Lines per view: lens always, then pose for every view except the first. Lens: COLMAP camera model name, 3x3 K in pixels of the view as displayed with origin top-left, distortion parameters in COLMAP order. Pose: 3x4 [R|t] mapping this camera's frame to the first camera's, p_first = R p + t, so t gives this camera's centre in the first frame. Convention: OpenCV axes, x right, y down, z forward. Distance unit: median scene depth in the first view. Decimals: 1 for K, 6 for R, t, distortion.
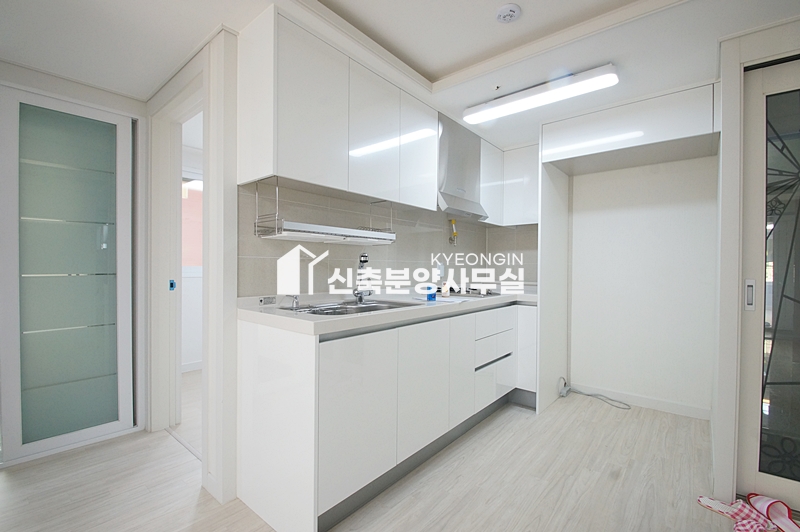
lens RADIAL K [[354.1, 0, 398.9], [0, 354.1, 267.8], [0, 0, 1]] dist [0.000778, -0.008415]
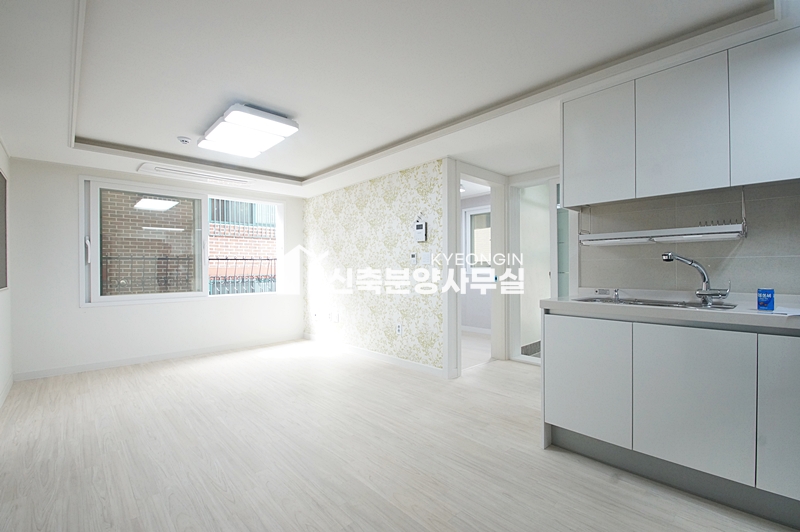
lens RADIAL K [[354.1, 0, 401.7], [0, 354.1, 269.7], [0, 0, 1]] dist [0.000778, -0.008415]
pose [[-0.115752, -0.002705, -0.993274, 0.855902], [0.001539, 0.999995, -0.002902, 0.009528], [0.993277, -0.001864, -0.115747, 0.321549]]
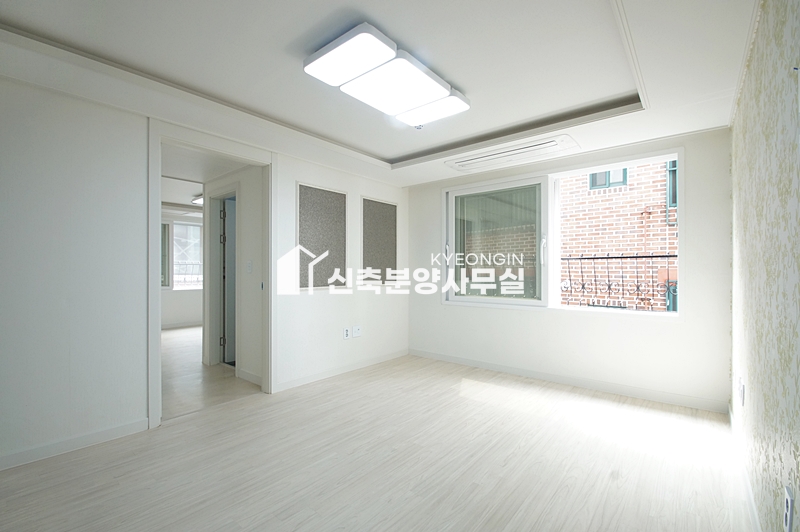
lens RADIAL K [[354.1, 0, 403.3], [0, 354.1, 268.4], [0, 0, 1]] dist [0.000778, -0.008415]
pose [[-0.999821, -0.008701, -0.016816, -0.412364], [-0.008676, 0.999961, -0.001578, -0.007673], [0.016829, -0.001432, -0.999857, 0.541533]]
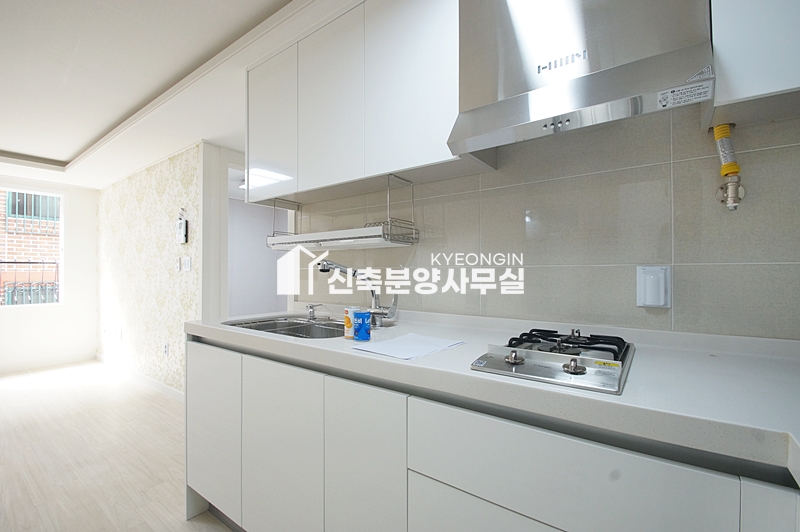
lens RADIAL K [[354.1, 0, 399.9], [0, 354.1, 268.1], [0, 0, 1]] dist [0.000778, -0.008415]
pose [[0.065394, -0.016378, -0.997725, 0.614376], [0.000357, 0.999866, -0.016389, -0.009246], [0.997859, 0.000715, 0.065391, 0.974956]]
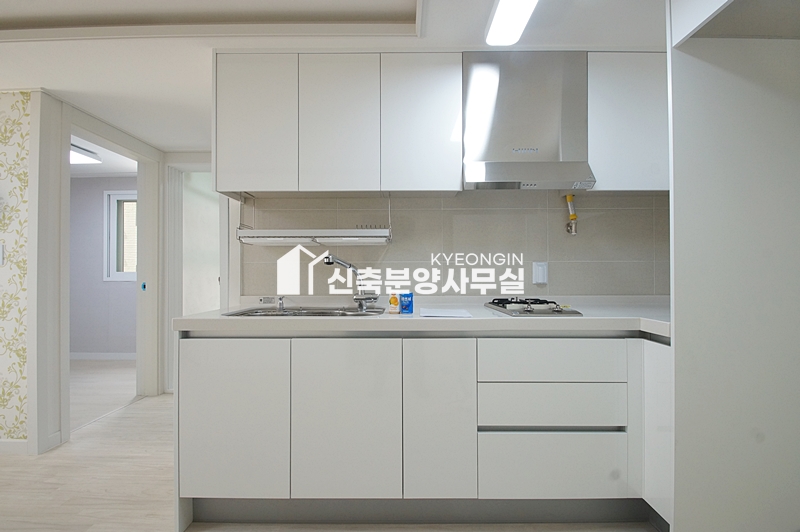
lens RADIAL K [[354.1, 0, 399.4], [0, 354.1, 270.0], [0, 0, 1]] dist [0.000778, -0.008415]
pose [[0.640475, -0.014735, -0.767838, 0.627761], [0.004587, 0.999871, -0.015361, 0.012484], [0.767965, 0.006317, 0.640460, 0.483932]]
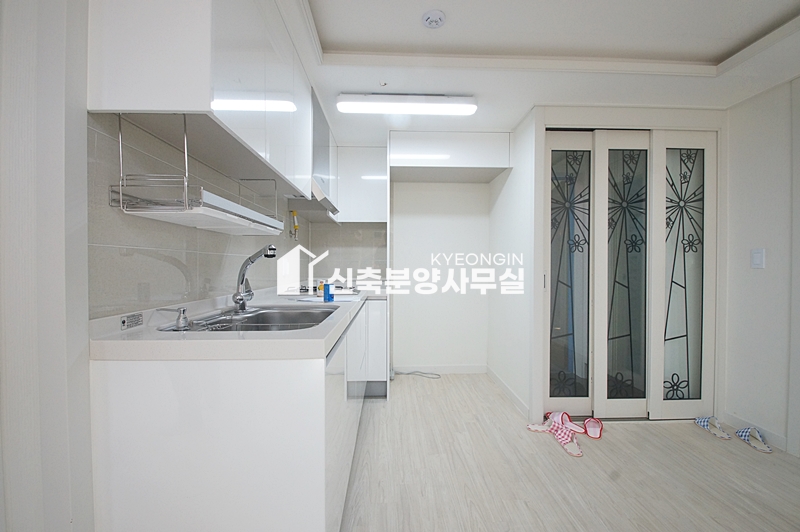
lens RADIAL K [[354.1, 0, 398.6], [0, 354.1, 268.2], [0, 0, 1]] dist [0.000778, -0.008415]
pose [[0.744311, -0.011608, 0.667732, -0.351171], [0.005502, 0.999922, 0.011251, 0.001207], [-0.667811, -0.004700, 0.744316, 0.215787]]
